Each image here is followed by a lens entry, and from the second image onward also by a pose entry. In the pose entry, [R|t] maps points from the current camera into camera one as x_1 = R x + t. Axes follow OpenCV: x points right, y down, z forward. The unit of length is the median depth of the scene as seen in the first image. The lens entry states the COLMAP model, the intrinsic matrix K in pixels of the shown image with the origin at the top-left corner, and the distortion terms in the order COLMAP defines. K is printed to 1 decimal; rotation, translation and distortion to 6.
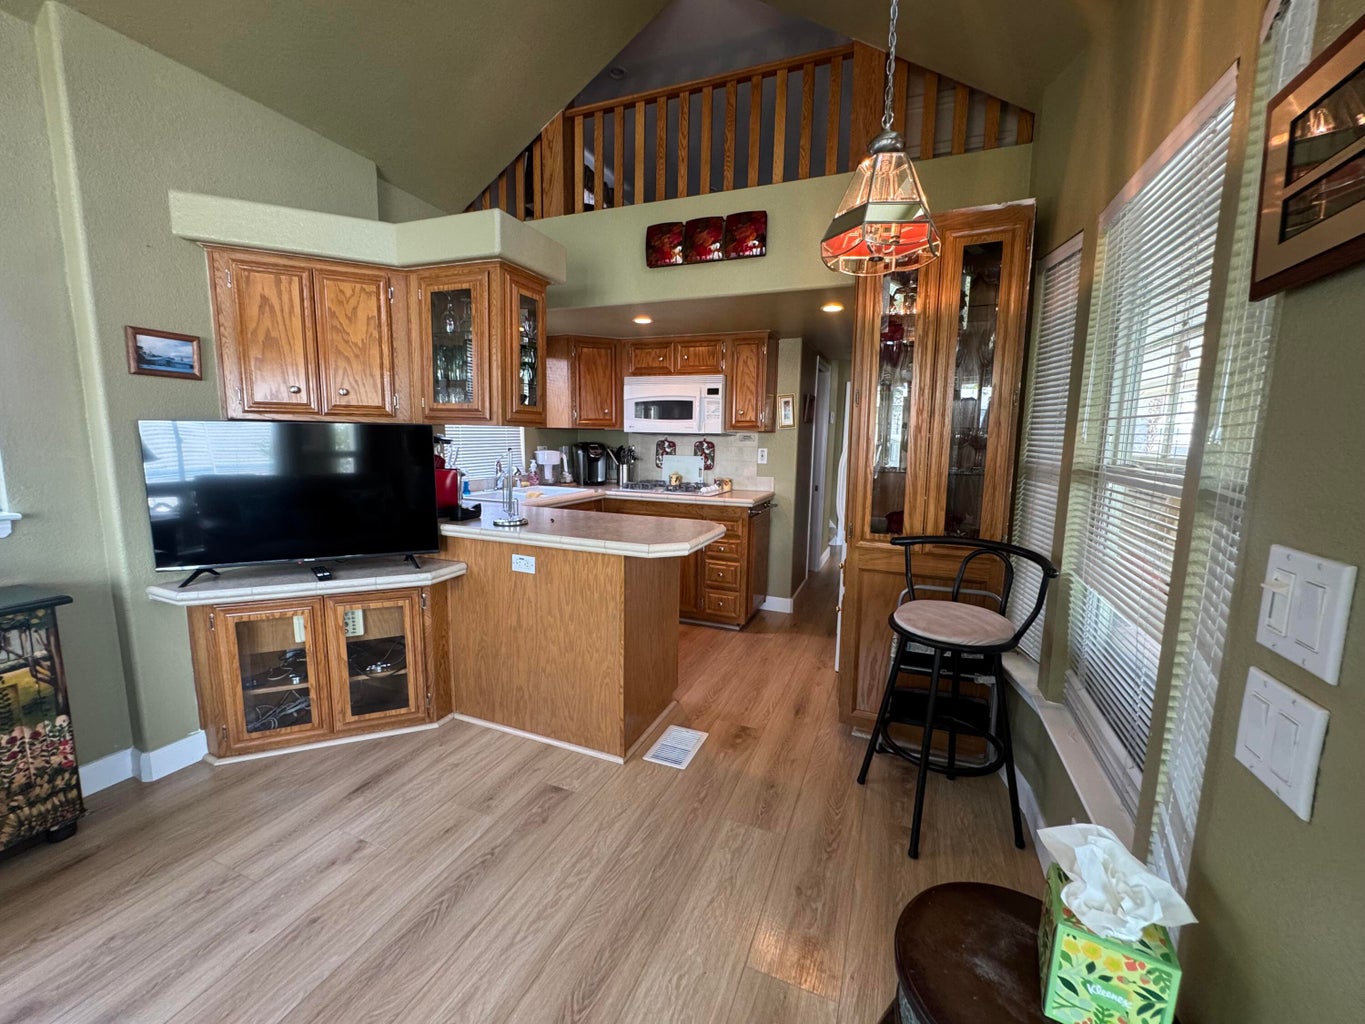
lens RADIAL K [[545.9, 0, 682.5], [0, 545.9, 512.0], [0, 0, 1]] dist [-0.008995, 0.002054]
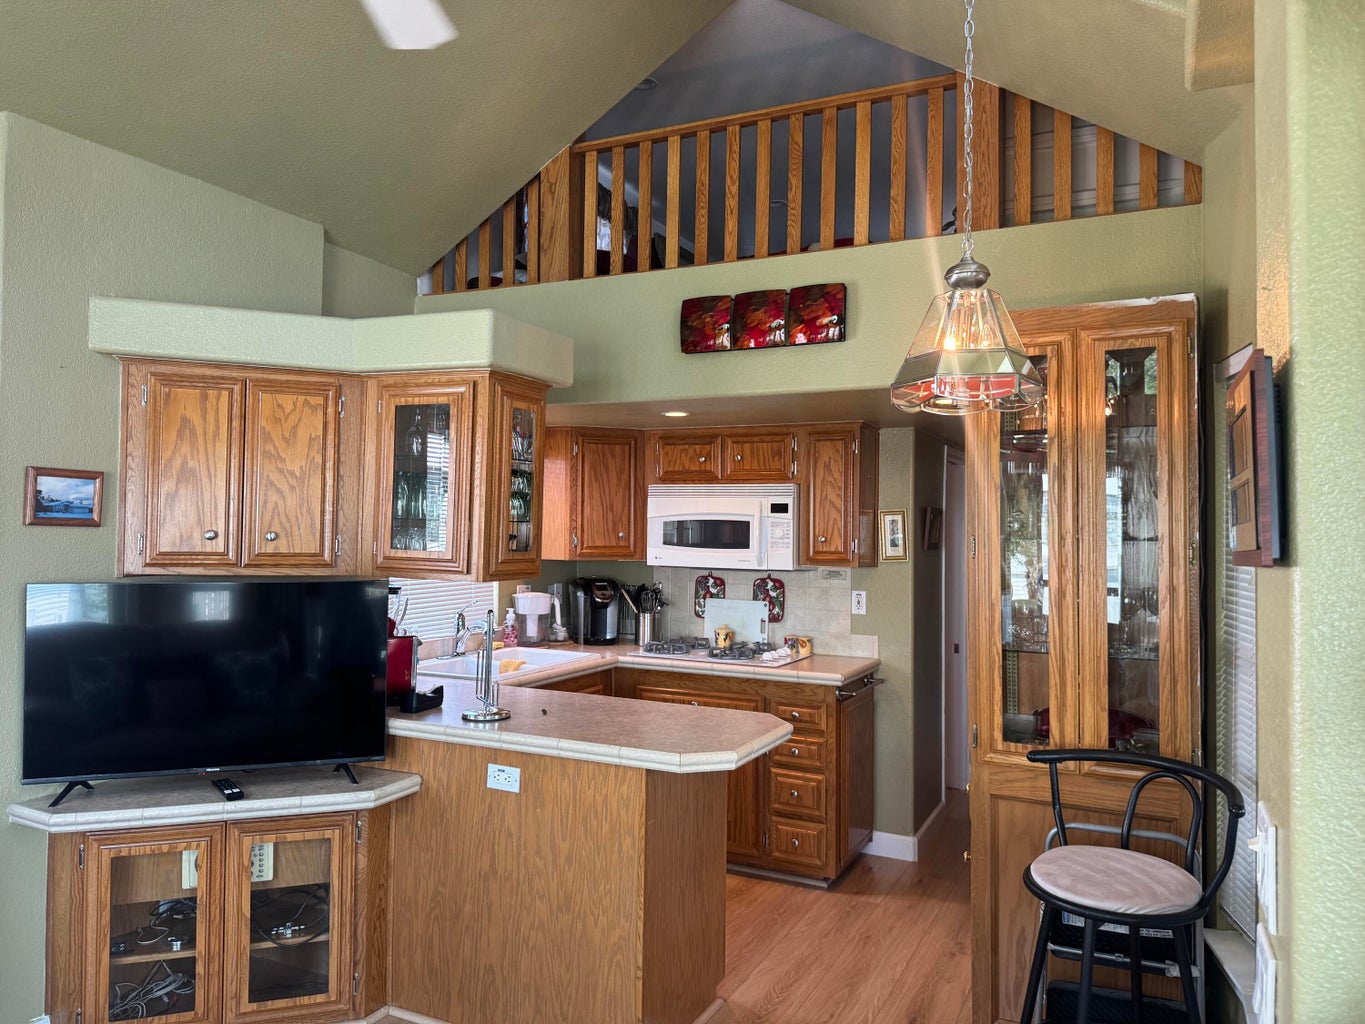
lens RADIAL K [[961.8, 0, 678.3], [0, 961.8, 504.4], [0, 0, 1]] dist [0.085542, -0.137174]
pose [[0.997495, -0.003686, -0.070646, 0.023966], [-0.007796, 0.986830, -0.161572, -0.052802], [0.070311, 0.161718, 0.984329, -0.273005]]
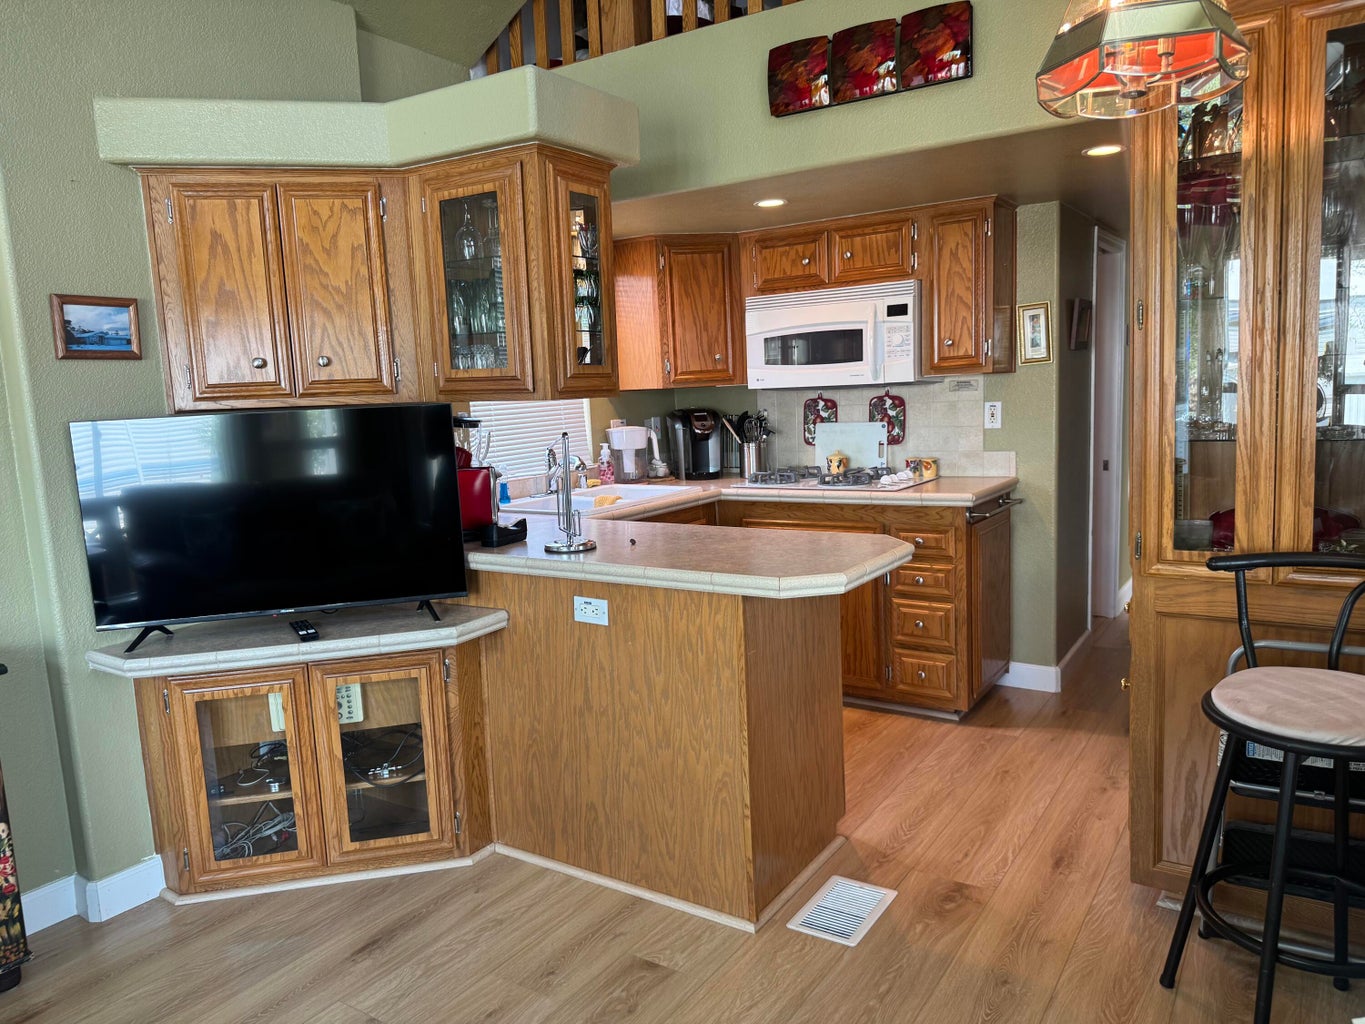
lens RADIAL K [[957.1, 0, 675.8], [0, 957.1, 518.8], [0, 0, 1]] dist [0.085130, -0.135737]
pose [[0.978854, -0.033407, -0.201815, 0.039565], [0.034026, 0.999421, -0.000405, -0.010020], [0.201711, -0.006471, 0.979424, -0.088942]]
